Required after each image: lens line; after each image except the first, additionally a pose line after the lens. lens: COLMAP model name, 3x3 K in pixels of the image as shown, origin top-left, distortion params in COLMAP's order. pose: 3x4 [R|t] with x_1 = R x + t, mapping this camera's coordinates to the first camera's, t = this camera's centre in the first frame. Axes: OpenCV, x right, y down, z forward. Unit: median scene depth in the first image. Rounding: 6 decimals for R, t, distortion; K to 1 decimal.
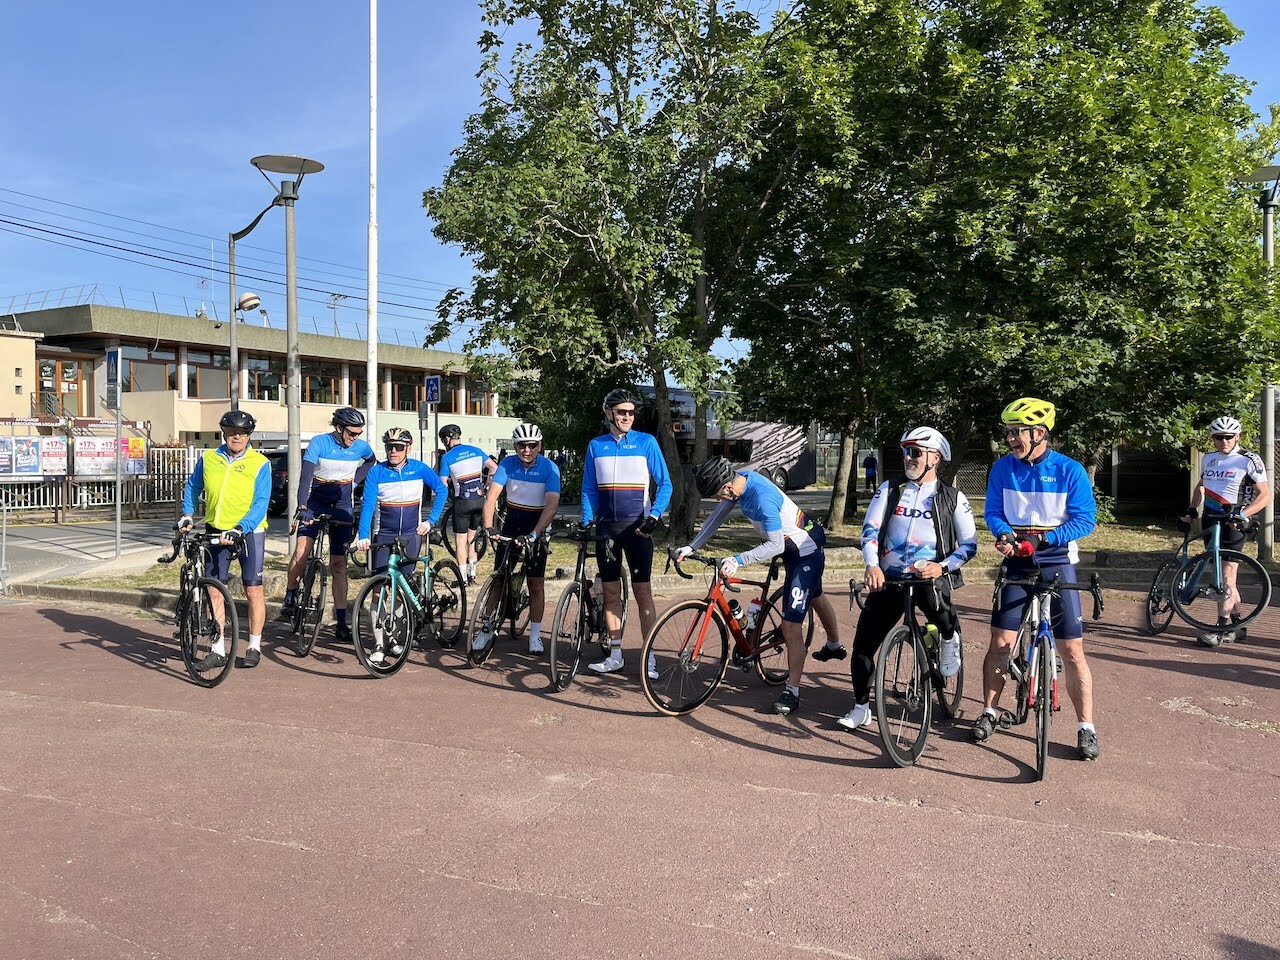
lens RADIAL K [[999.2, 0, 640.0], [0, 999.2, 480.0], [0, 0, 1]] dist [0.004691, -0.036719]
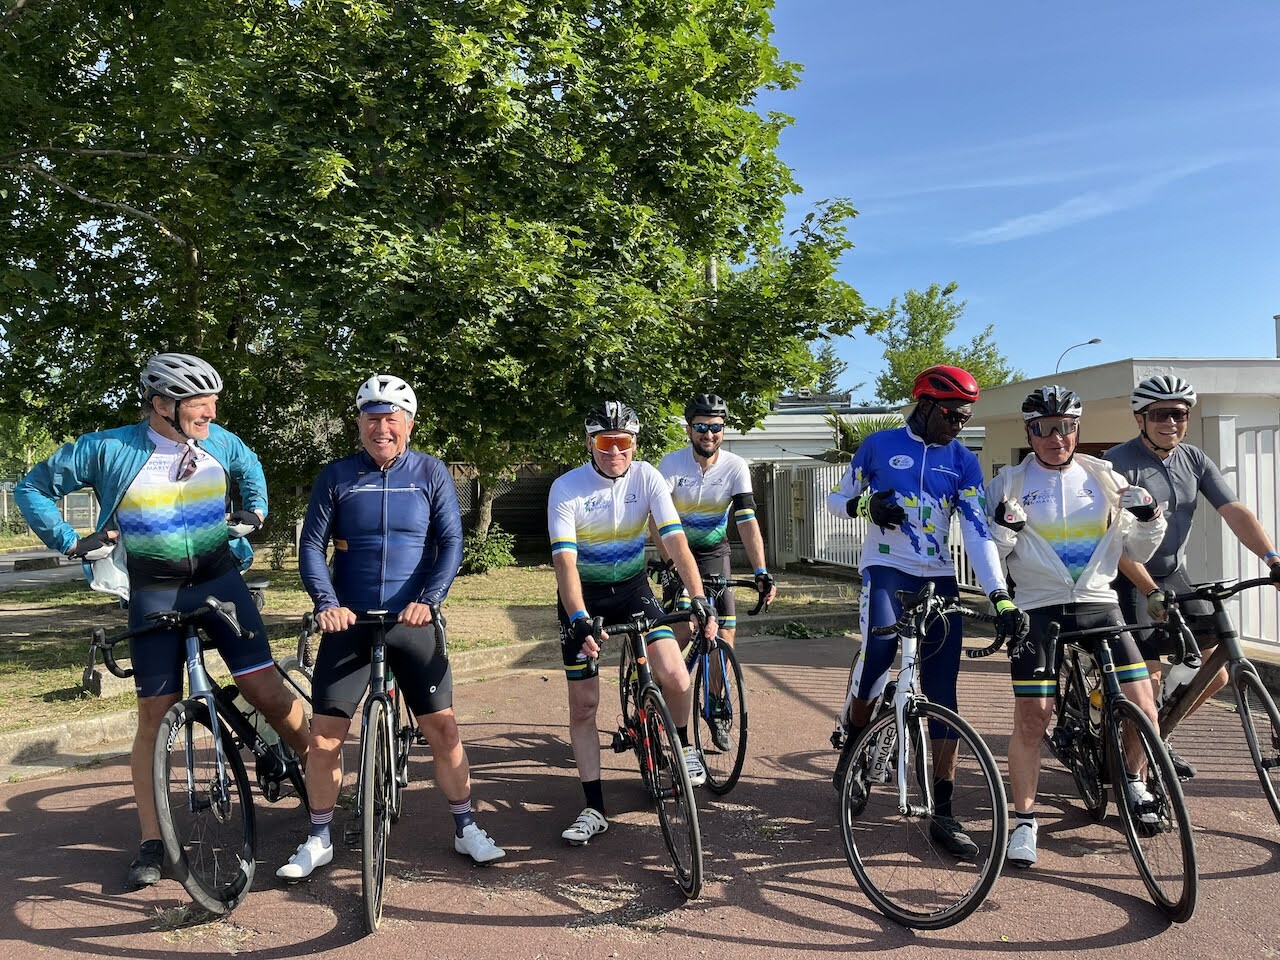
lens RADIAL K [[999.2, 0, 640.0], [0, 999.2, 480.0], [0, 0, 1]] dist [0.004691, -0.036719]
pose [[0.760563, -0.004687, 0.649247, 0.042227], [0.035741, 0.998760, -0.034659, 0.007334], [-0.648279, 0.049565, 0.759788, 0.493525]]
